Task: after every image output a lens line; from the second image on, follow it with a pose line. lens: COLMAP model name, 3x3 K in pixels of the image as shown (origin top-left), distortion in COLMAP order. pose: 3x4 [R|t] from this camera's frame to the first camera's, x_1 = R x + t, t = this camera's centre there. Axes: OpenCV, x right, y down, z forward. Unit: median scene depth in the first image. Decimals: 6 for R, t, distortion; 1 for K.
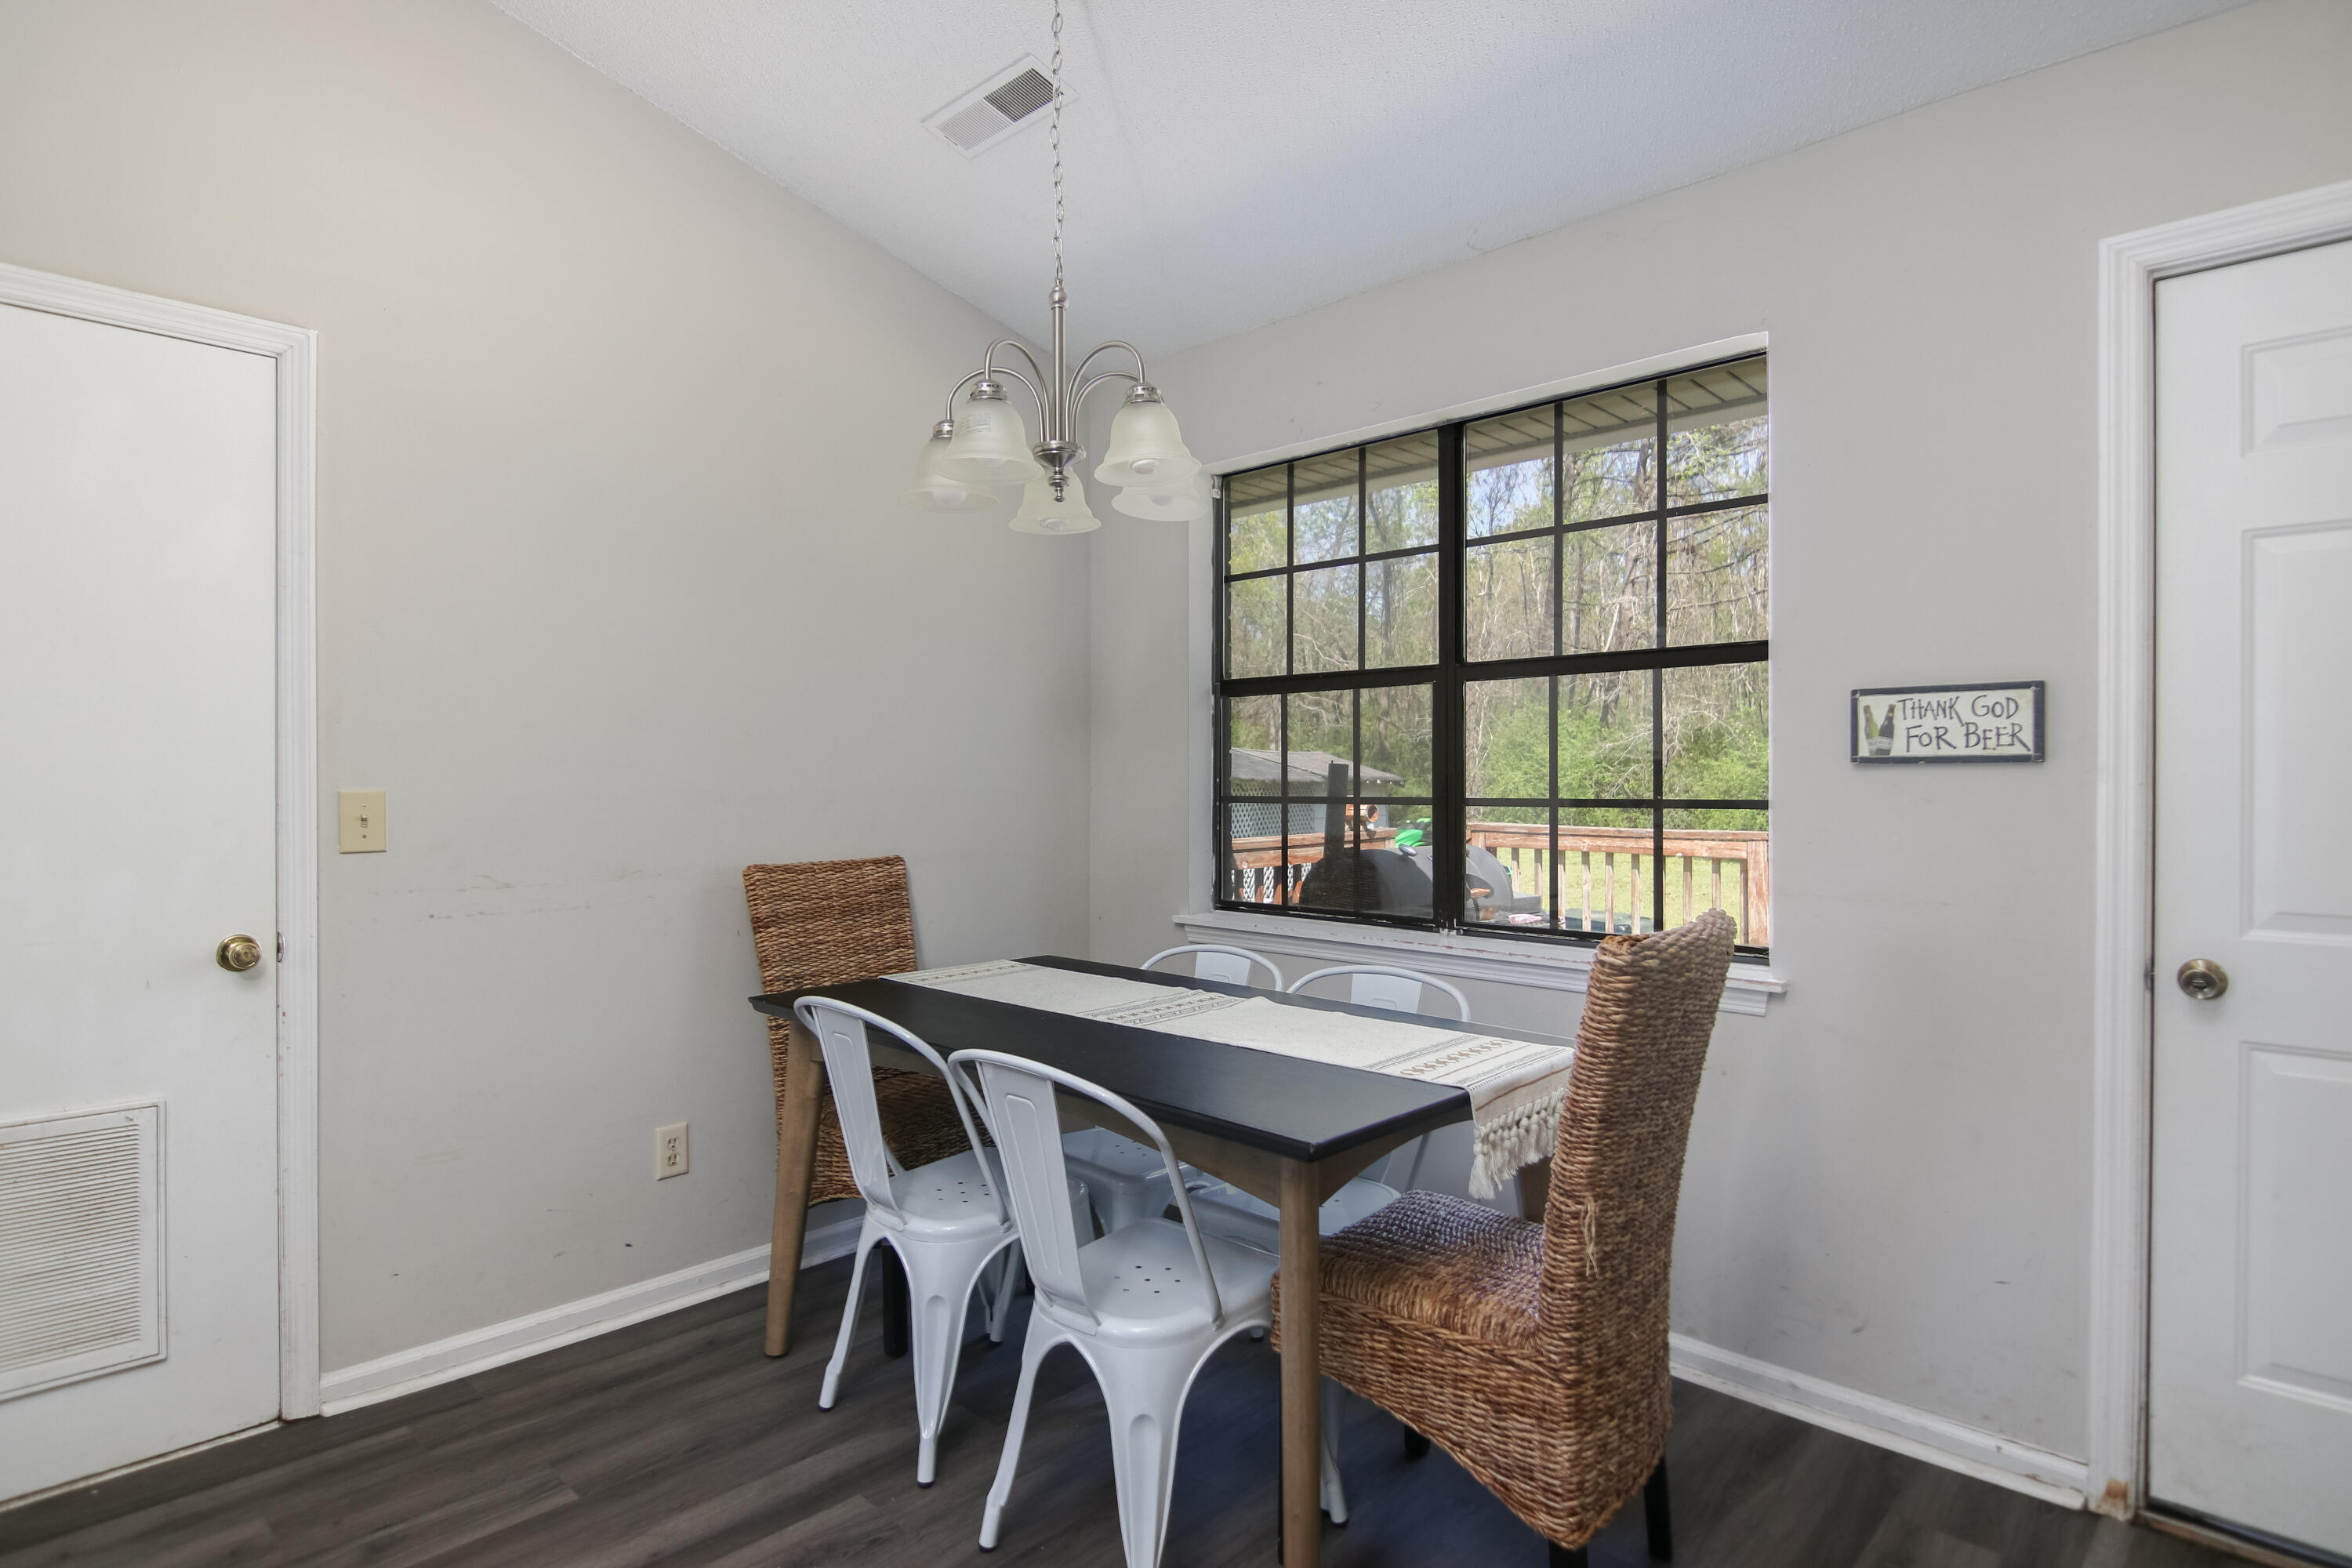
lens RADIAL K [[1221.7, 0, 1182.9], [0, 1221.7, 783.0], [0, 0, 1]] dist [-0.002135, -0.003611]
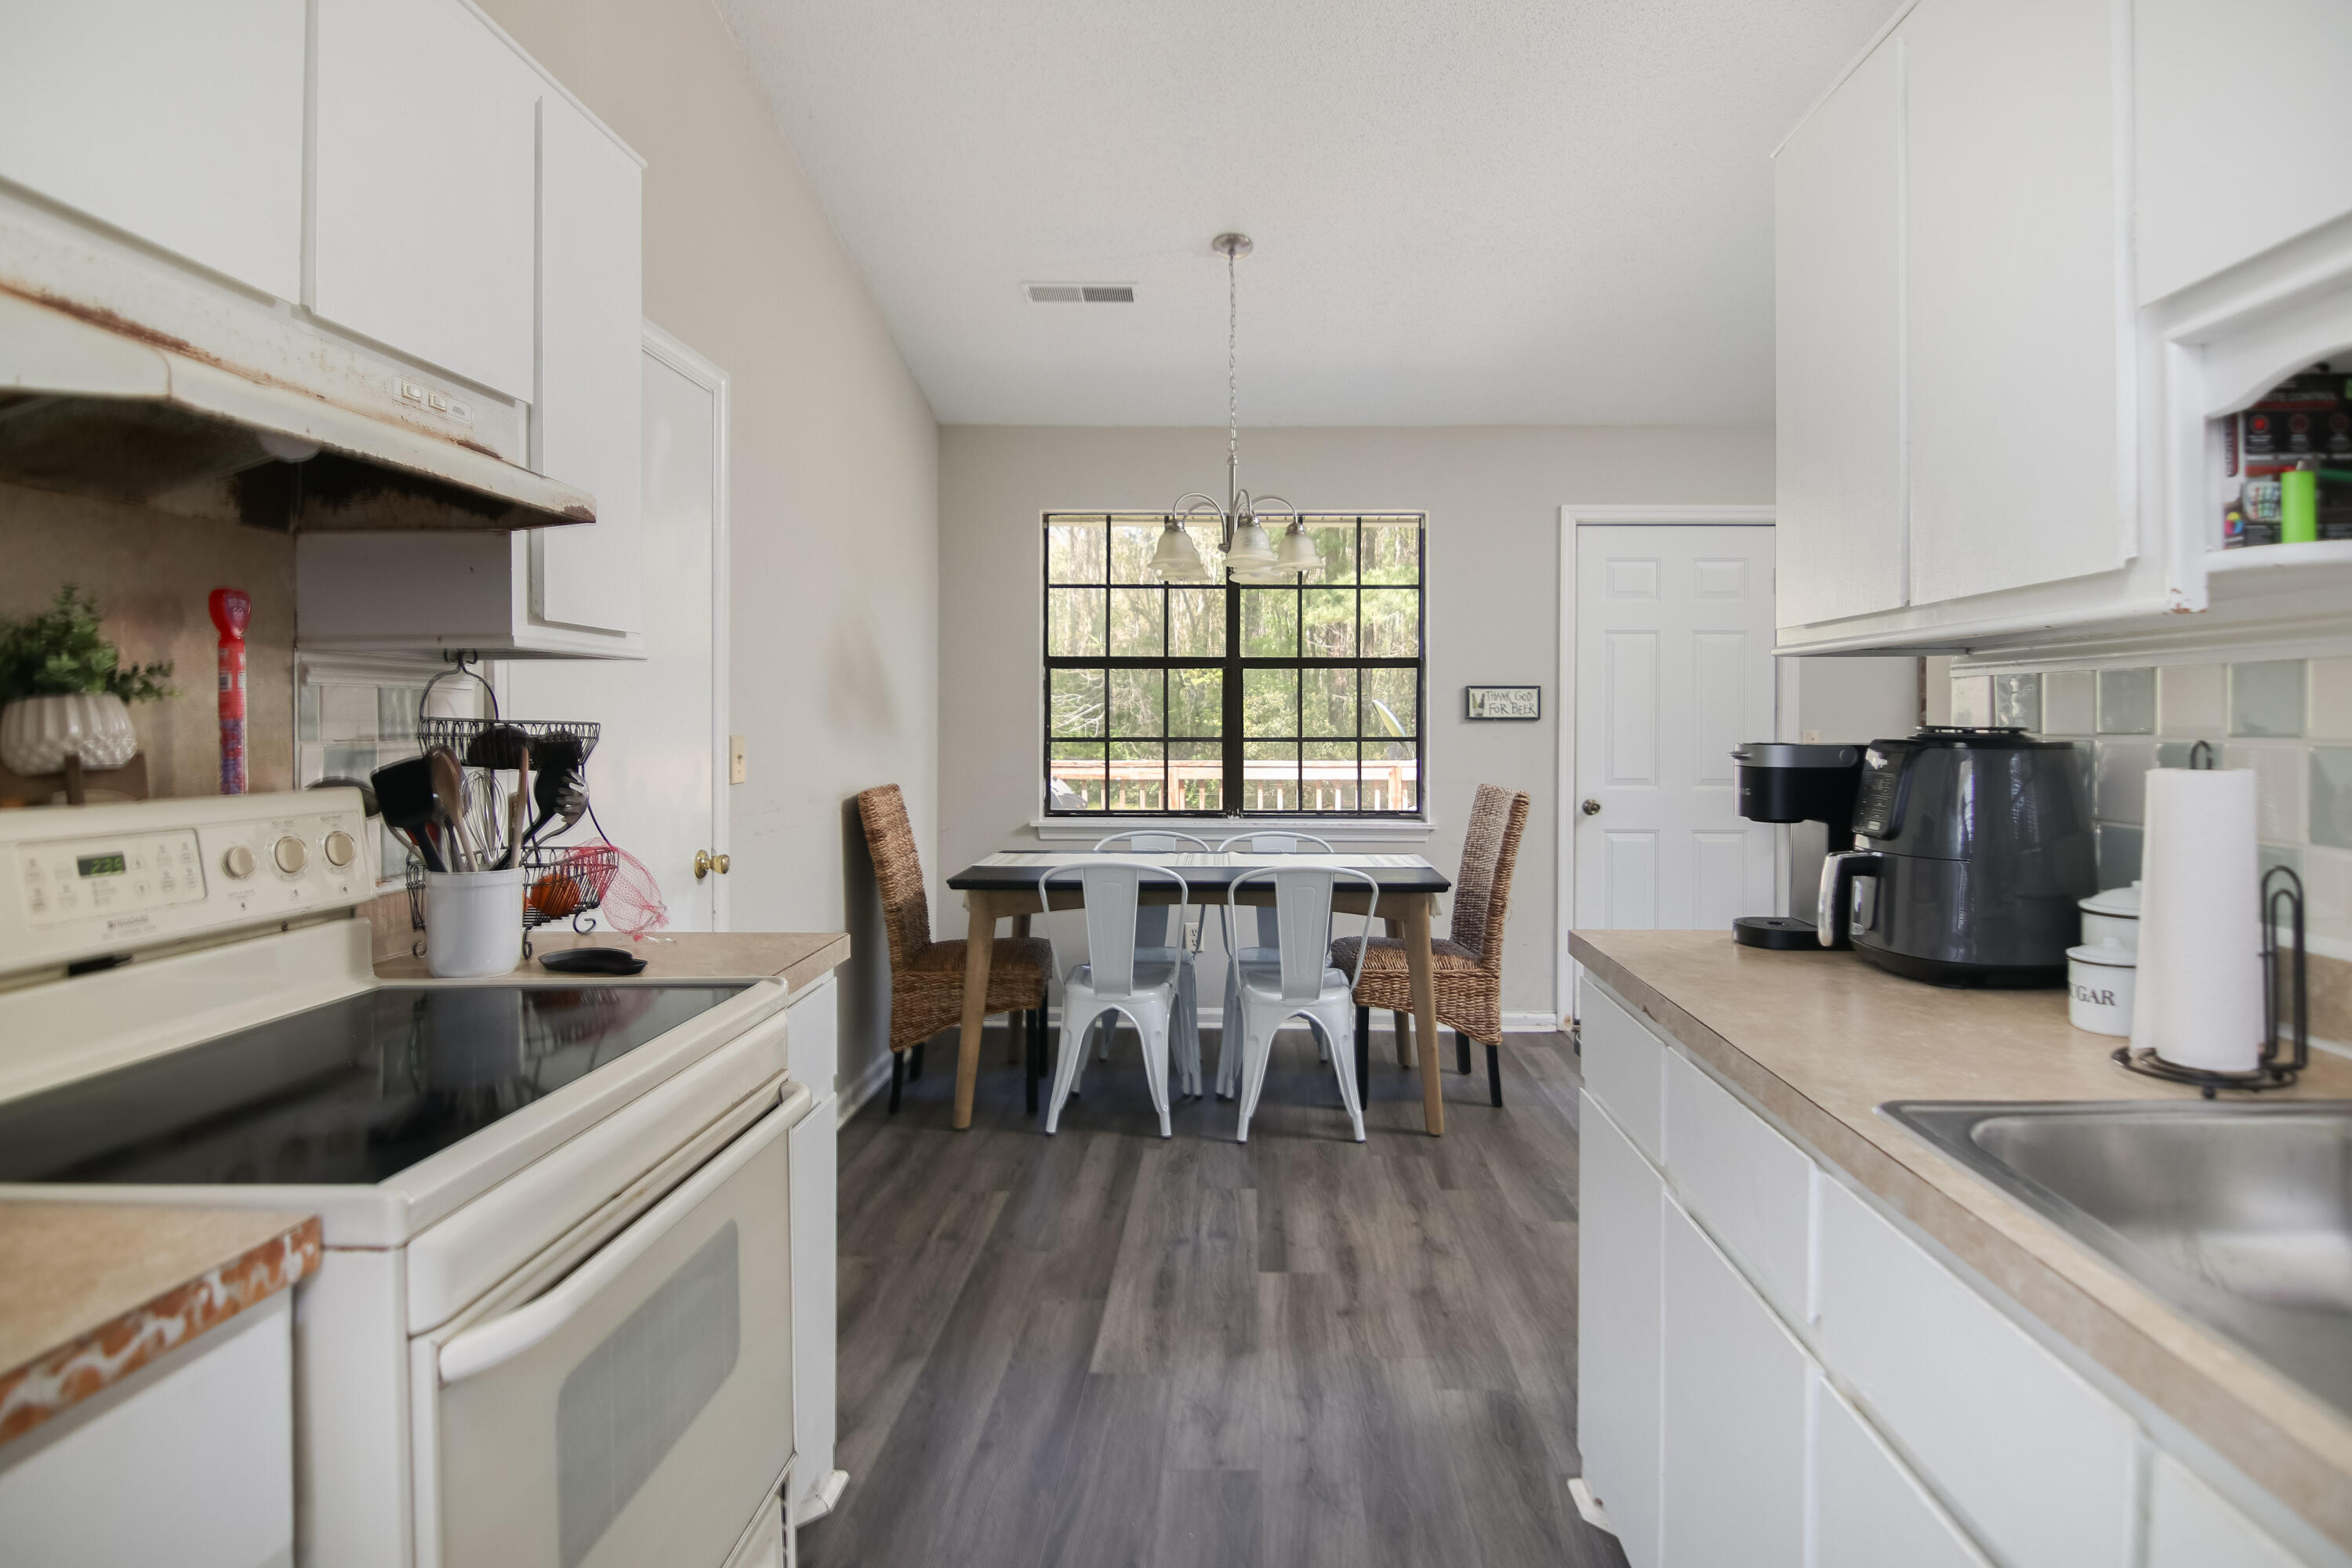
lens RADIAL K [[1251.3, 0, 1190.8], [0, 1251.3, 742.6], [0, 0, 1]] dist [0.004939, 0.000217]
pose [[0.736823, -0.008970, 0.676026, -1.068609], [-0.001072, 0.999895, 0.014436, -0.005807], [-0.676085, -0.011361, 0.736736, -0.246891]]
